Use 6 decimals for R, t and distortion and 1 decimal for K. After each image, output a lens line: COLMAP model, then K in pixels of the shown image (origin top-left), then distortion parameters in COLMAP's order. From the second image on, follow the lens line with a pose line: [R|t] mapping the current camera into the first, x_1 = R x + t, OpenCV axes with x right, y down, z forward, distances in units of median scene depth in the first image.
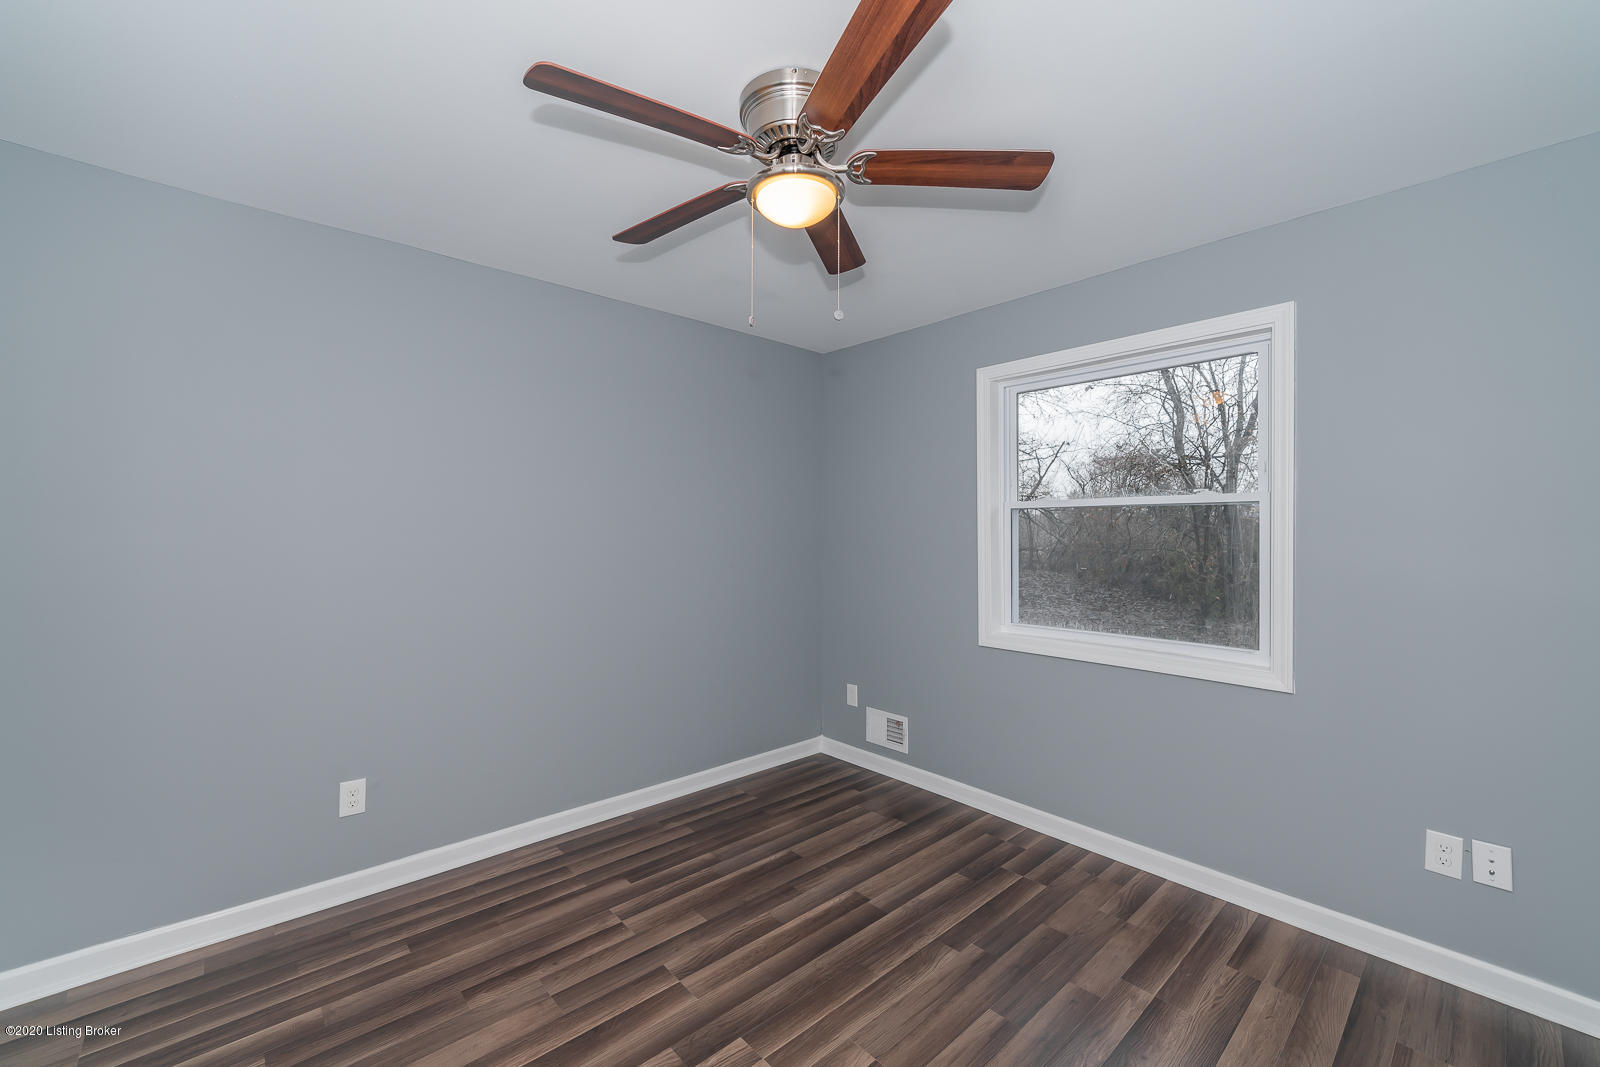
lens RADIAL K [[636.6, 0, 800.0], [0, 636.6, 533.5], [0, 0, 1]] dist [0.000290, -0.000345]
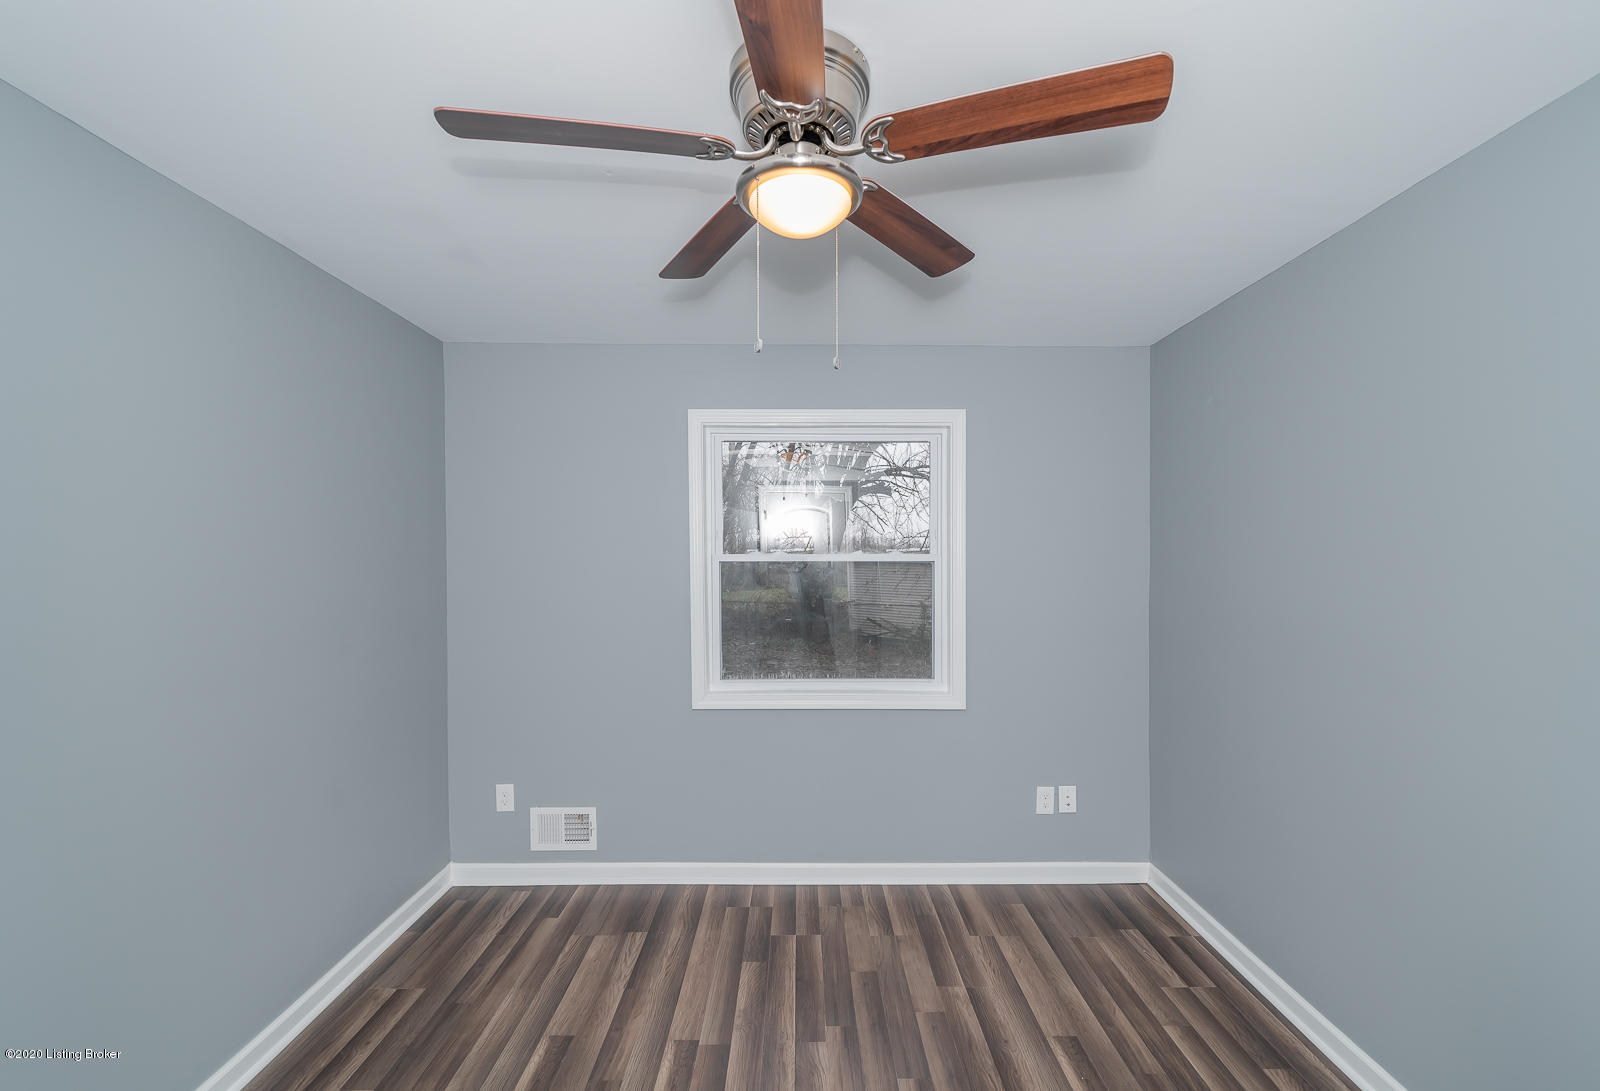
lens RADIAL K [[662.4, 0, 797.0], [0, 662.4, 558.8], [0, 0, 1]] dist [-0.001272, -0.000223]
pose [[0.671283, -0.008223, 0.741156, -0.442708], [0.004250, 0.999965, 0.007245, -0.068073], [-0.741189, -0.001713, 0.671294, 0.312603]]
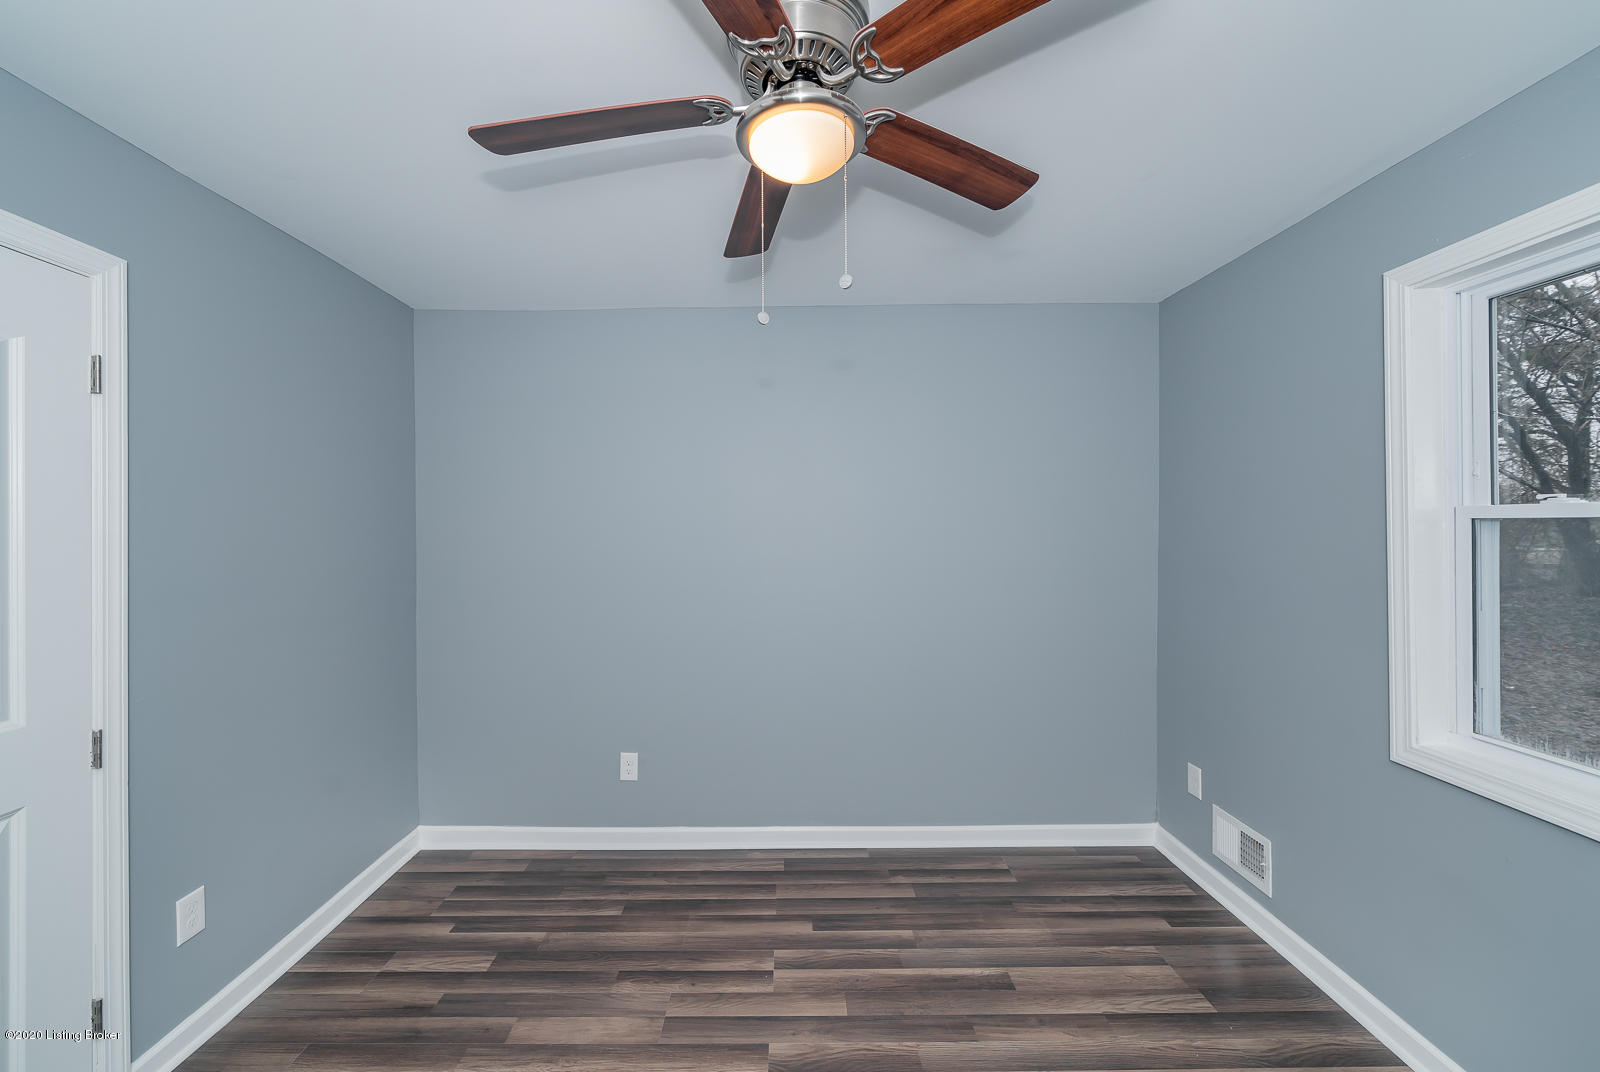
lens RADIAL K [[624.2, 0, 787.0], [0, 624.2, 527.9], [0, 0, 1]] dist [-0.002426, -0.000255]
pose [[0.743619, -0.006166, -0.668575, 0.335839], [0.007438, 0.999972, -0.000949, -0.044850], [0.668562, -0.004267, 0.743644, 0.303877]]
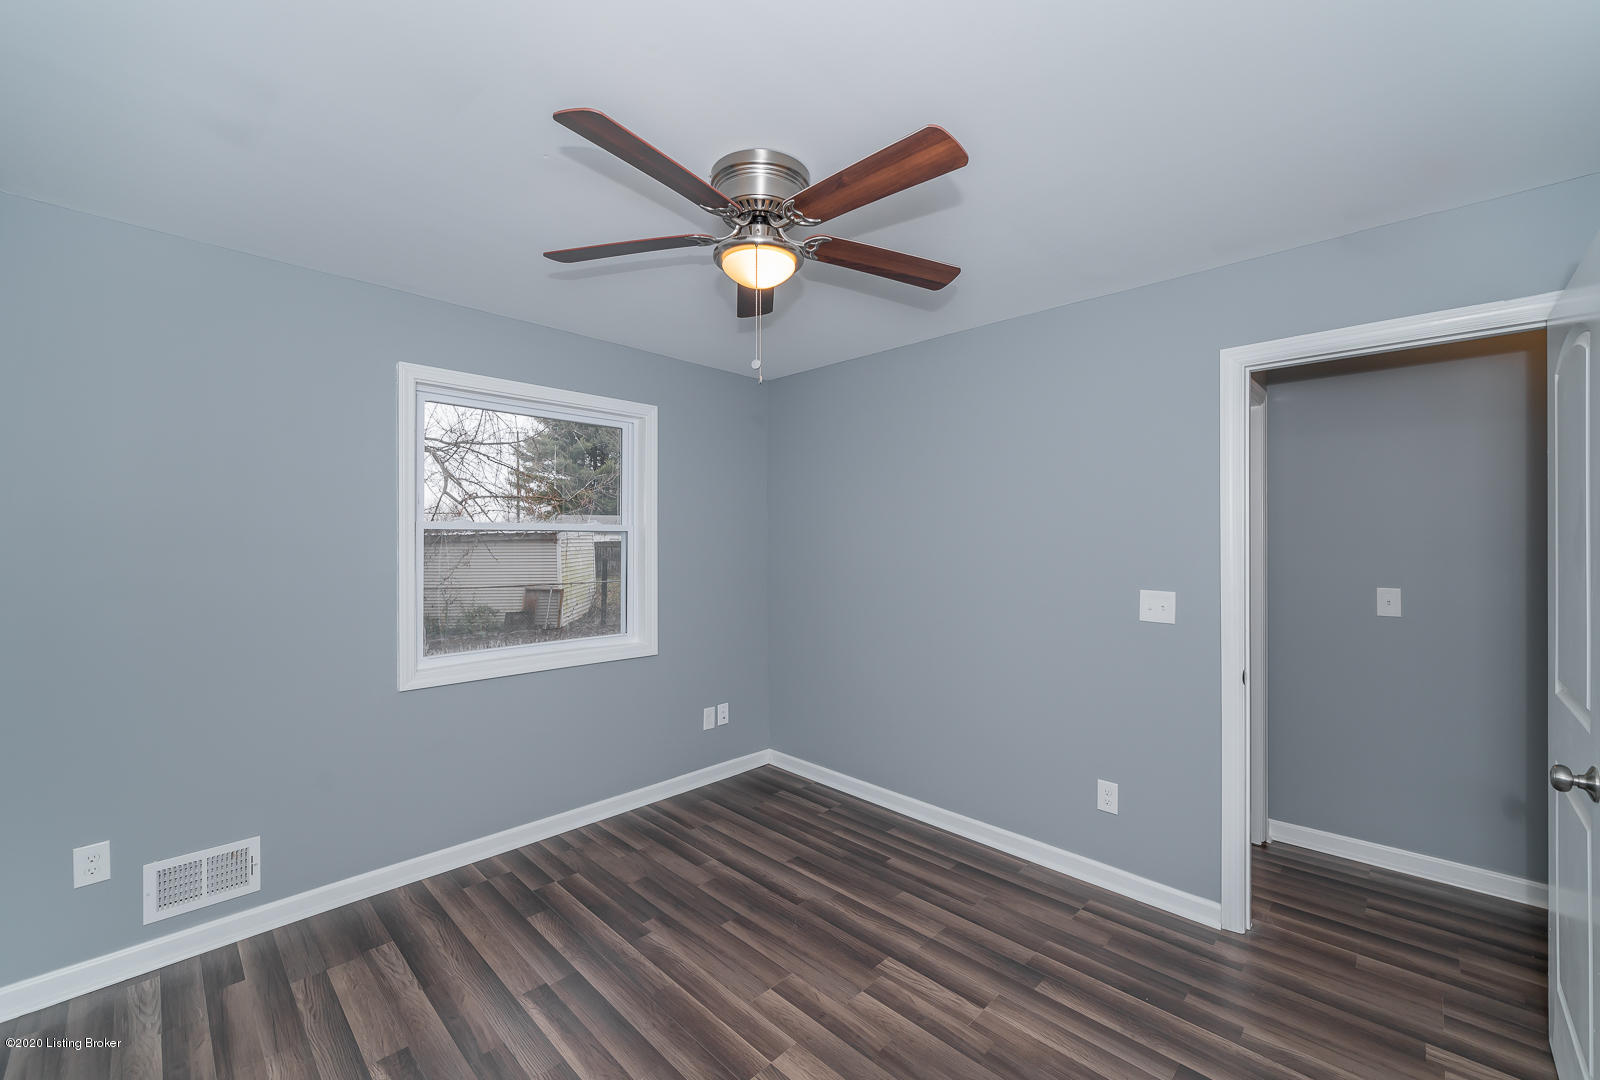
lens RADIAL K [[649.5, 0, 779.4], [0, 649.5, 537.7], [0, 0, 1]] dist [-0.000356, -0.000094]
pose [[-0.041714, -0.002843, 0.999126, -0.787516], [-0.002756, 0.999992, 0.002730, -0.041569], [-0.999126, -0.002640, -0.041722, 0.710574]]
